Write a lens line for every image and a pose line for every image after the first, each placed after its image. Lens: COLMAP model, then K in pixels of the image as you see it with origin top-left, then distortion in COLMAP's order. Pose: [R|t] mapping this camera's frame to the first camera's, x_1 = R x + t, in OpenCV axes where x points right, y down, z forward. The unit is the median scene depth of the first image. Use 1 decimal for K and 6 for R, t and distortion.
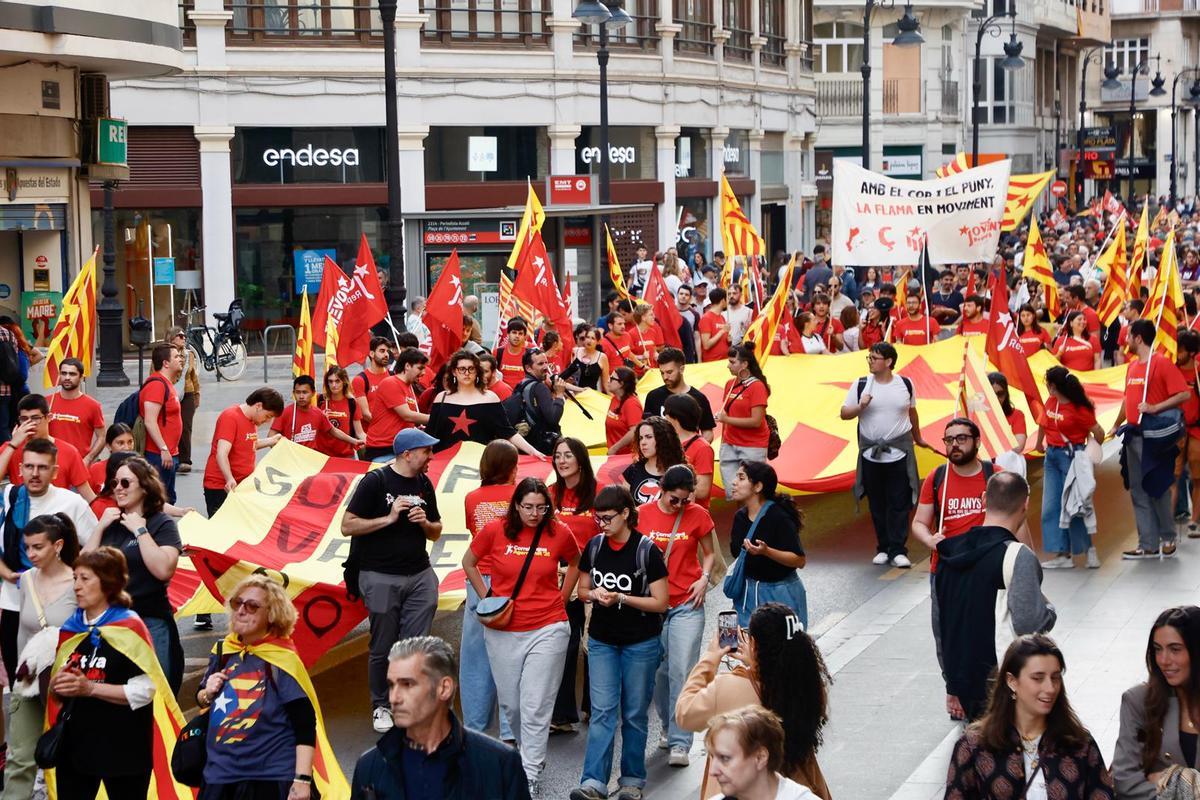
lens RADIAL K [[2454.5, 0, 600.0], [0, 2454.5, 400.0], [0, 0, 1]] dist [0.347456, -0.007671]
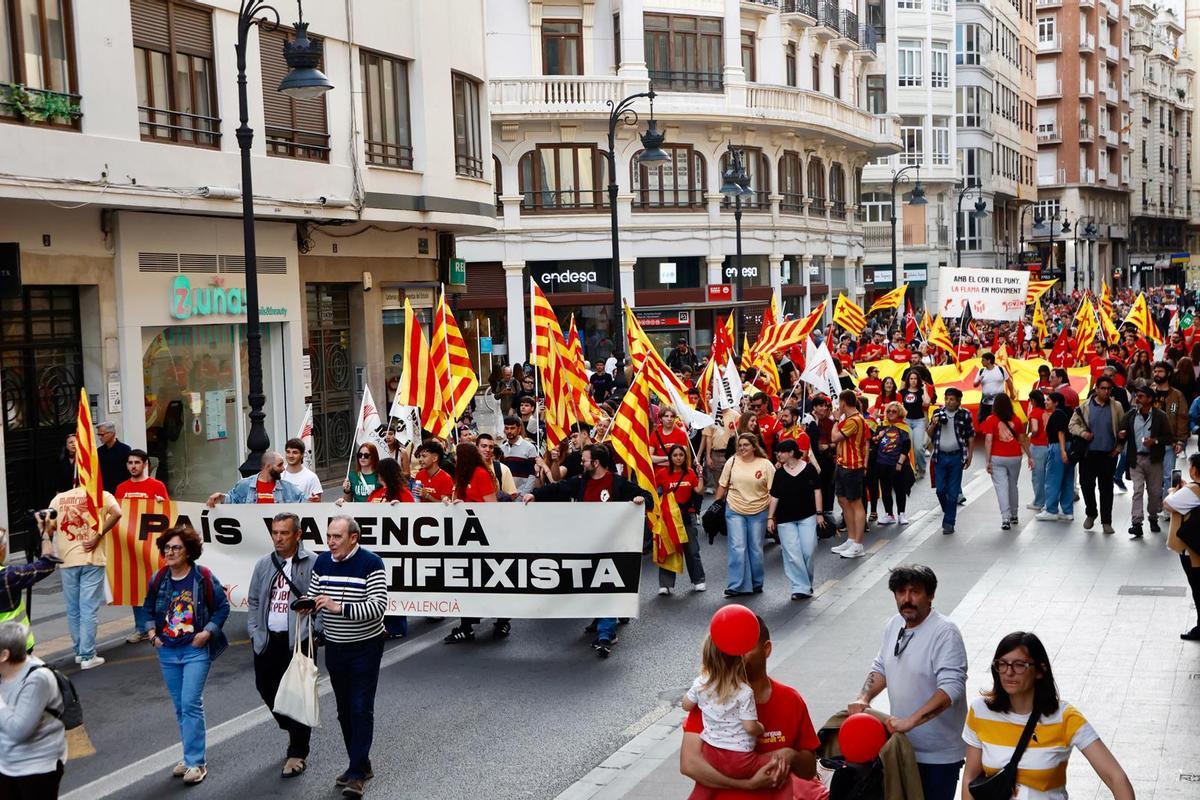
lens RADIAL K [[2454.5, 0, 600.0], [0, 2454.5, 400.0], [0, 0, 1]] dist [0.347456, -0.007671]
pose [[0.999248, -0.016399, -0.035135, -0.036192], [0.014774, 0.998831, -0.046035, 0.065682], [0.035849, 0.045481, 0.998322, -0.696914]]
